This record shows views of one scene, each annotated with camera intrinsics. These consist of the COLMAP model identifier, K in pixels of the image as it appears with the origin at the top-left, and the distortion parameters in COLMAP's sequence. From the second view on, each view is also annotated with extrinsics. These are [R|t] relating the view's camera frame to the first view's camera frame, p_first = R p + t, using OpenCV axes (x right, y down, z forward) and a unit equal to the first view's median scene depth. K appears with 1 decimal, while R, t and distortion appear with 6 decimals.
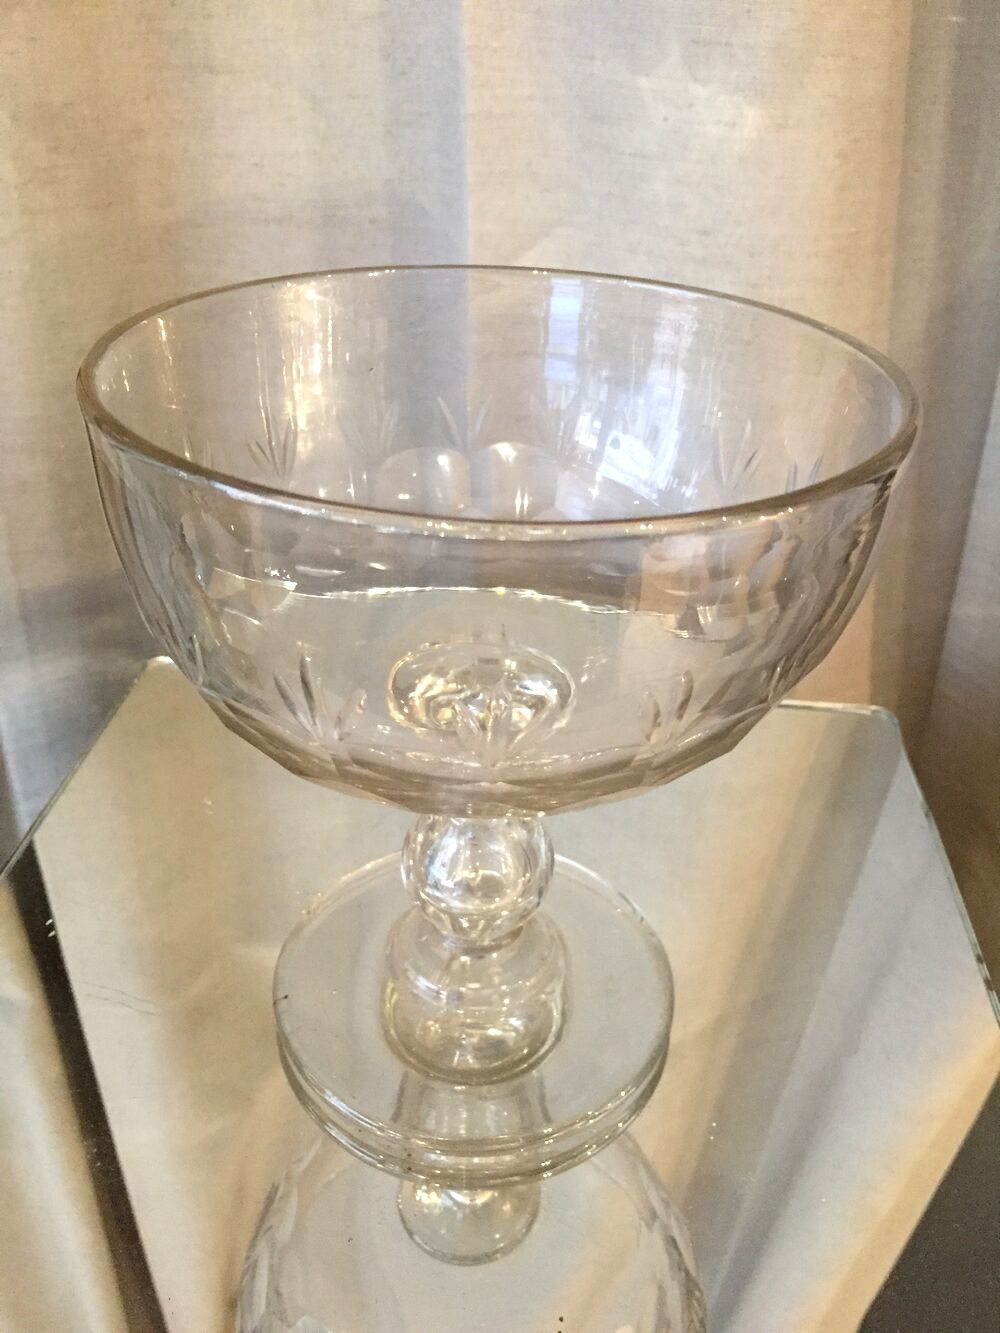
lens RADIAL K [[1114.4, 0, 500.0], [0, 1114.4, 666.5], [0, 0, 1]] dist [0.026058, -0.083762]
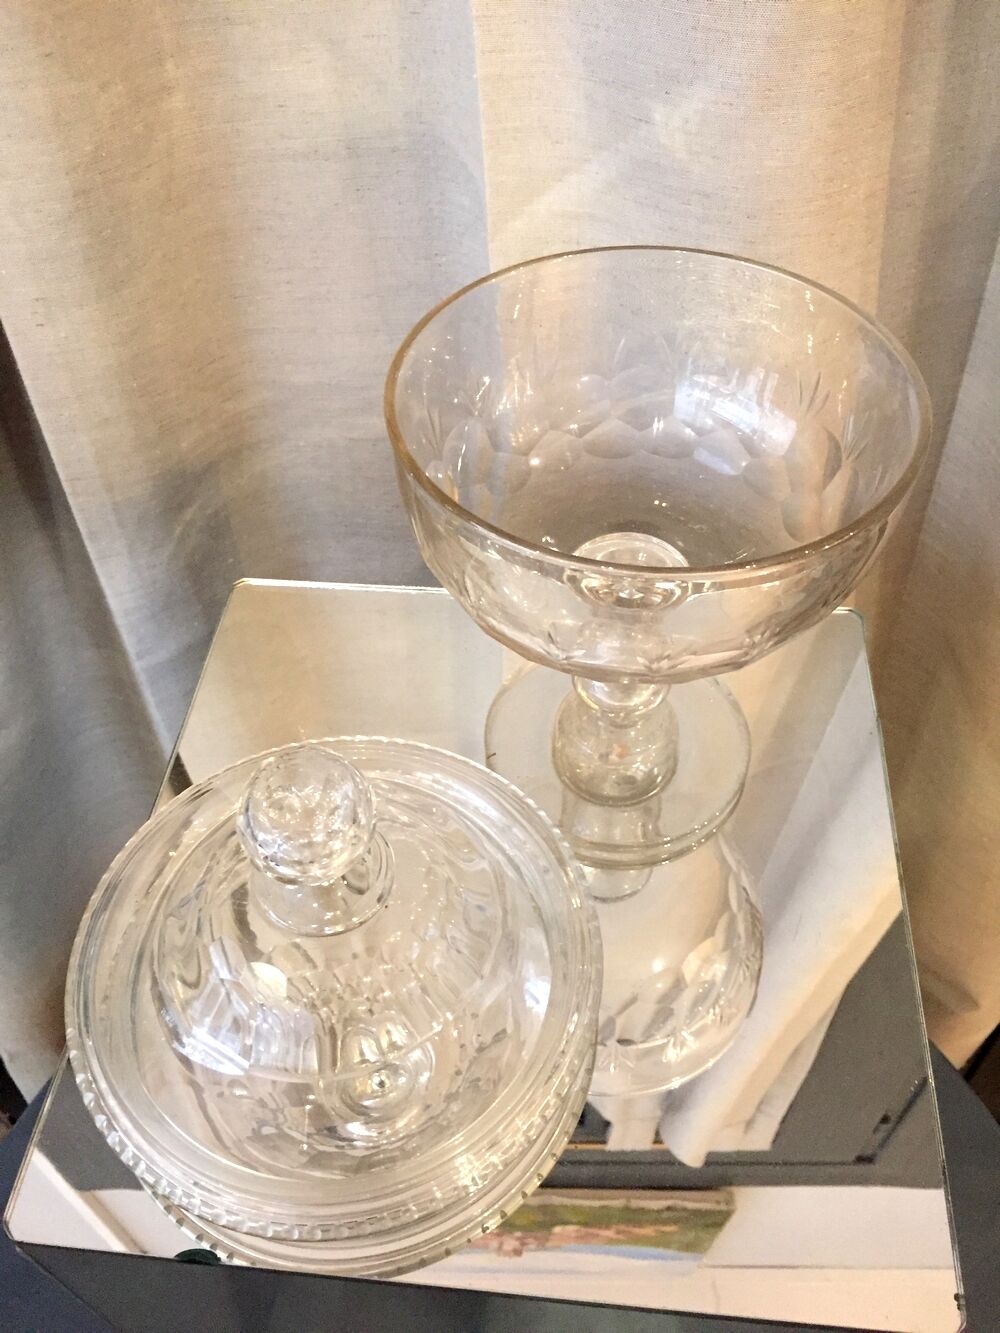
lens RADIAL K [[1114.4, 0, 500.0], [0, 1114.4, 666.5], [0, 0, 1]] dist [0.026058, -0.083762]
pose [[0.998438, -0.027923, -0.048389, 0.023999], [0.041428, 0.951148, 0.305944, -0.273025], [0.037482, -0.307470, 0.950819, -0.155132]]
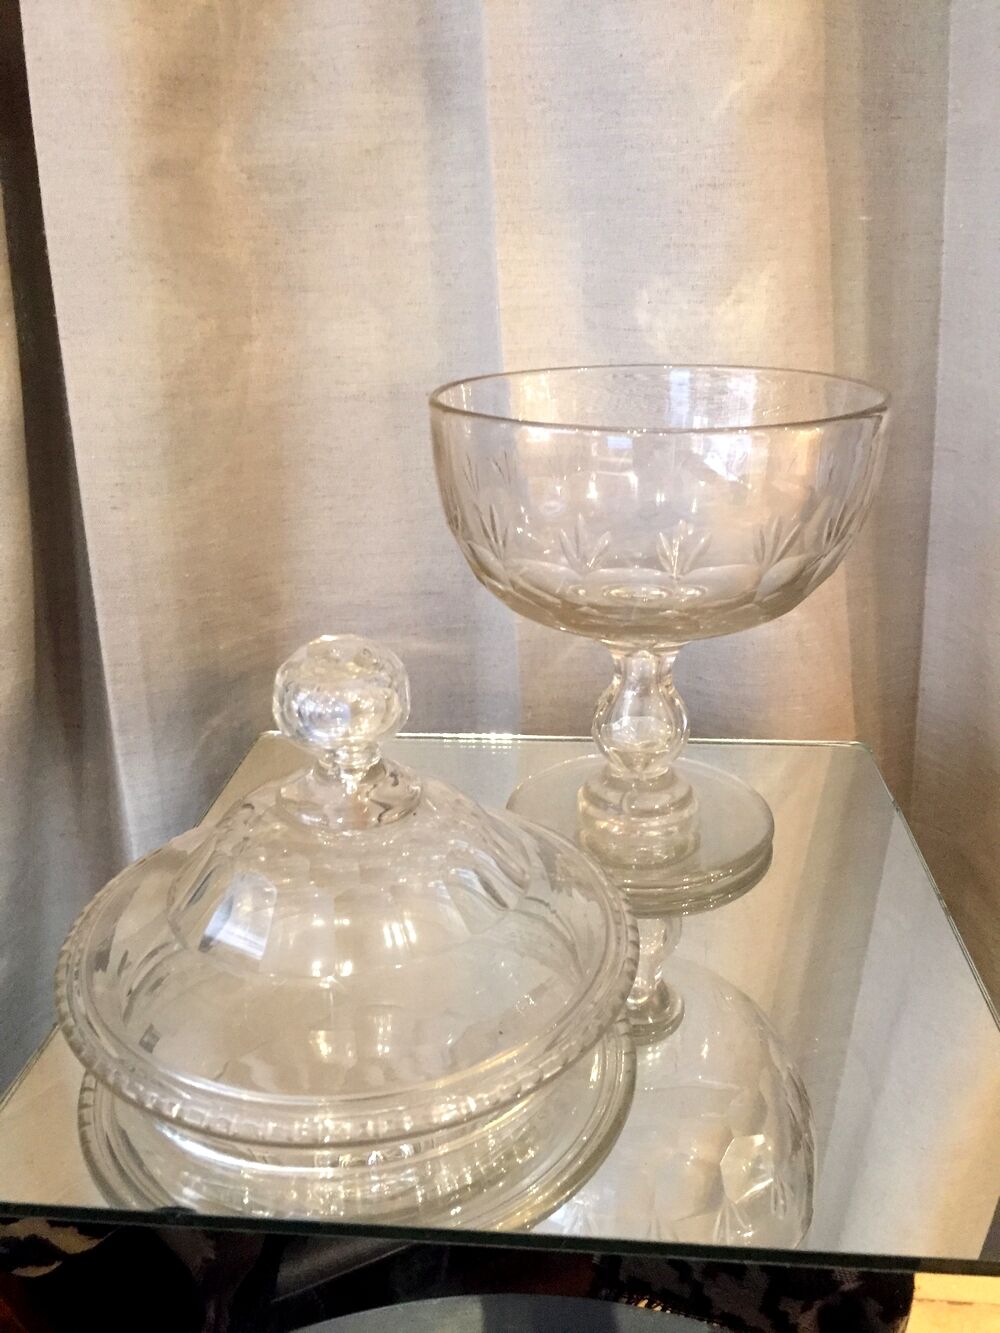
lens RADIAL K [[1090.0, 0, 495.1], [0, 1090.0, 672.8], [0, 0, 1]] dist [0.000184, -0.001568]
pose [[0.998722, -0.045858, -0.021266, -0.026681], [0.041440, 0.983683, -0.175070, 0.149973], [0.028948, 0.173965, 0.984326, -0.191567]]
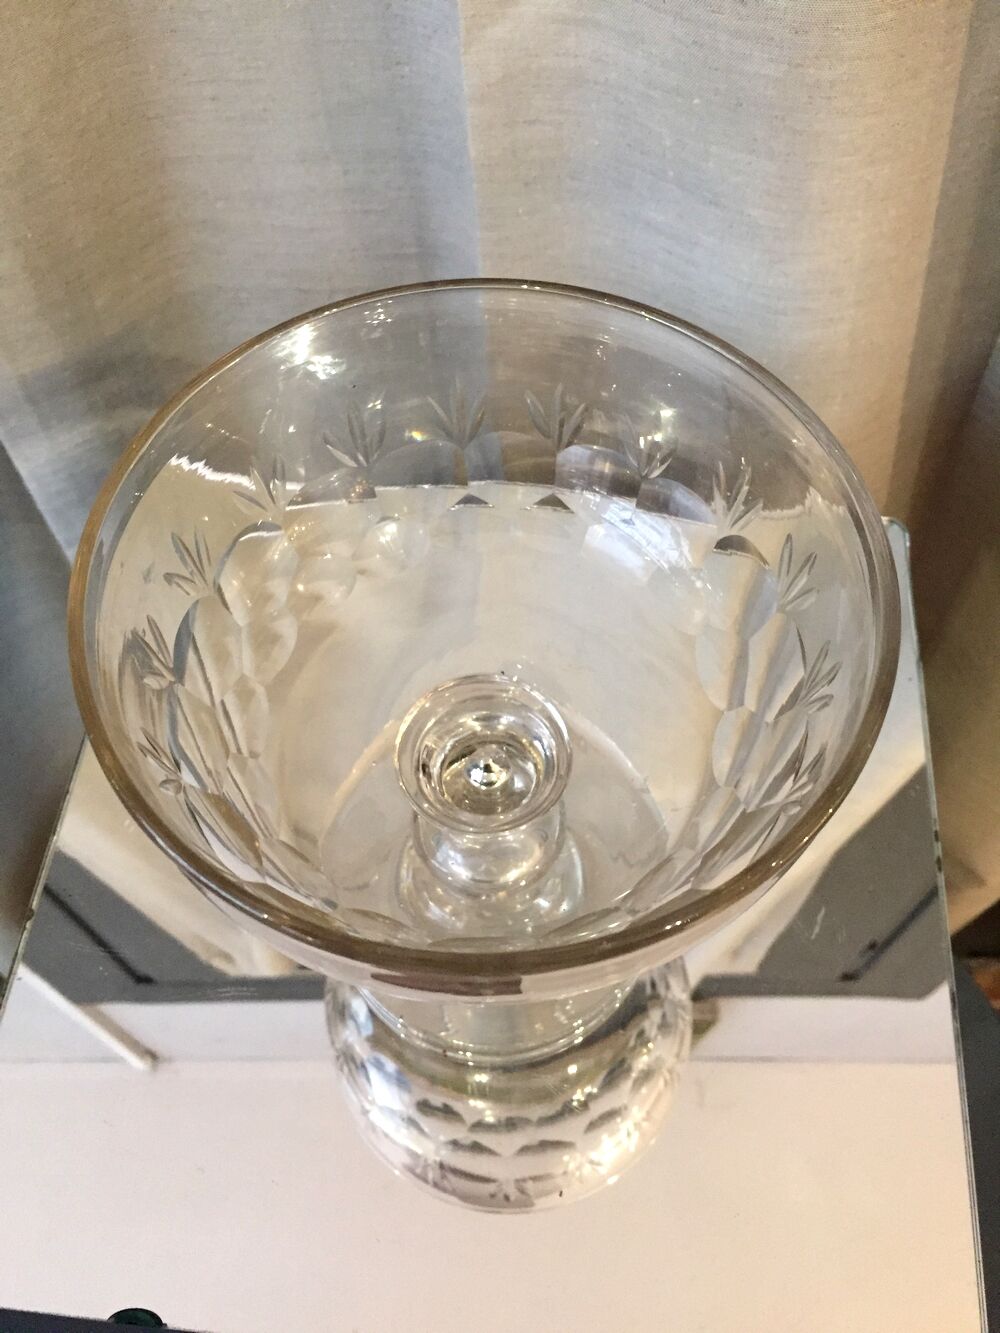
lens RADIAL K [[1125.5, 0, 503.4], [0, 1125.5, 659.3], [0, 0, 1]] dist [0.018143, -0.089396]
pose [[0.998759, -0.017432, -0.046657, 0.035893], [0.037610, 0.878082, 0.477031, -0.336780], [0.032653, -0.478193, 0.877647, 0.040203]]
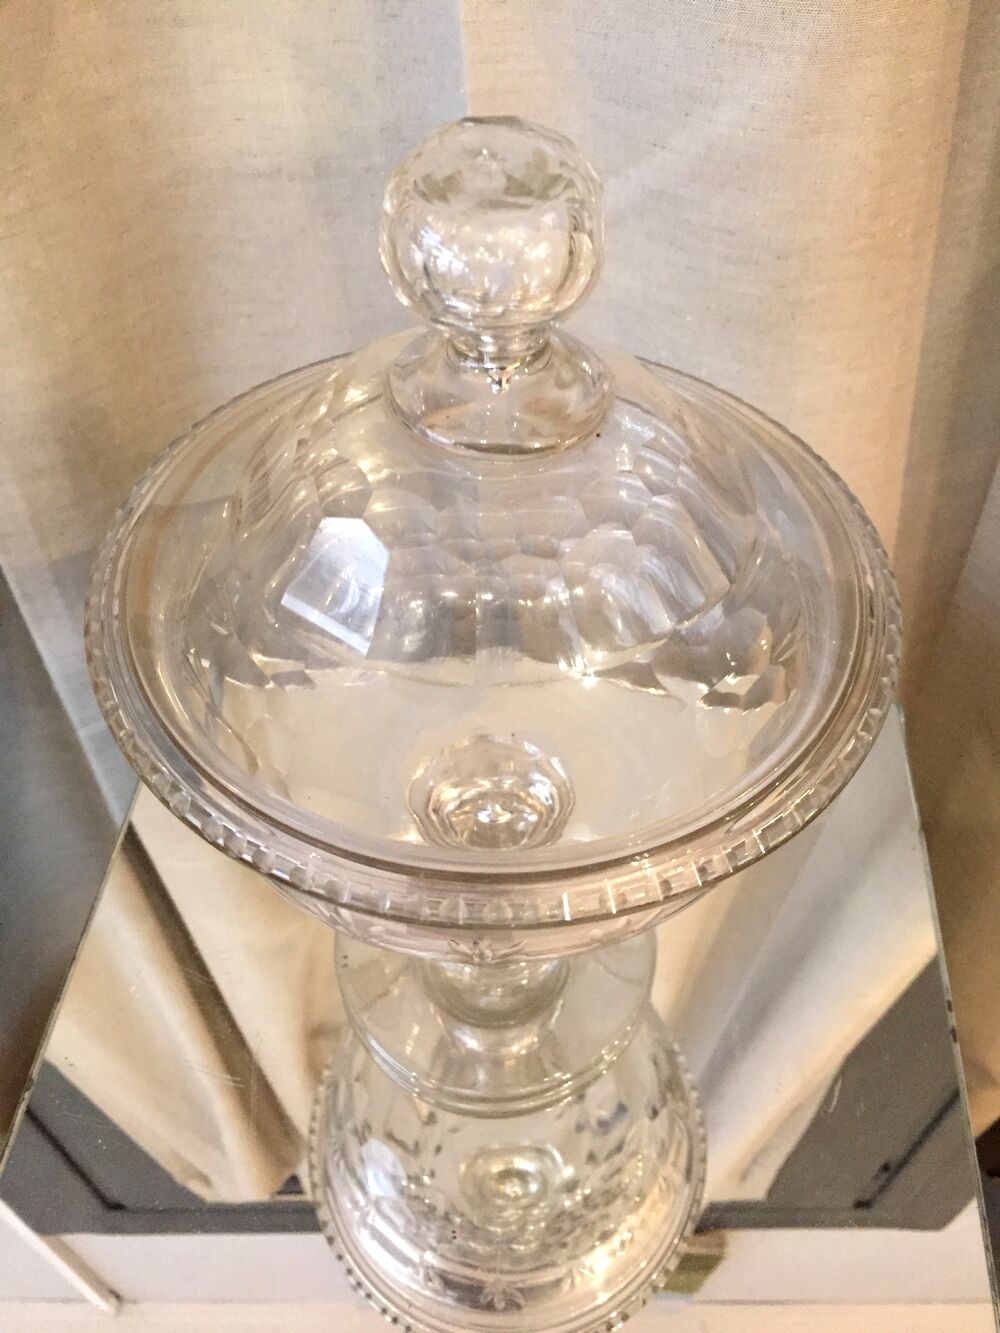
lens RADIAL K [[1125.5, 0, 503.4], [0, 1125.5, 659.3], [0, 0, 1]] dist [0.018143, -0.089396]
pose [[0.999166, -0.020035, -0.035573, 0.021621], [0.029962, 0.951706, 0.305545, -0.317840], [0.027734, -0.306357, 0.951513, 0.002143]]
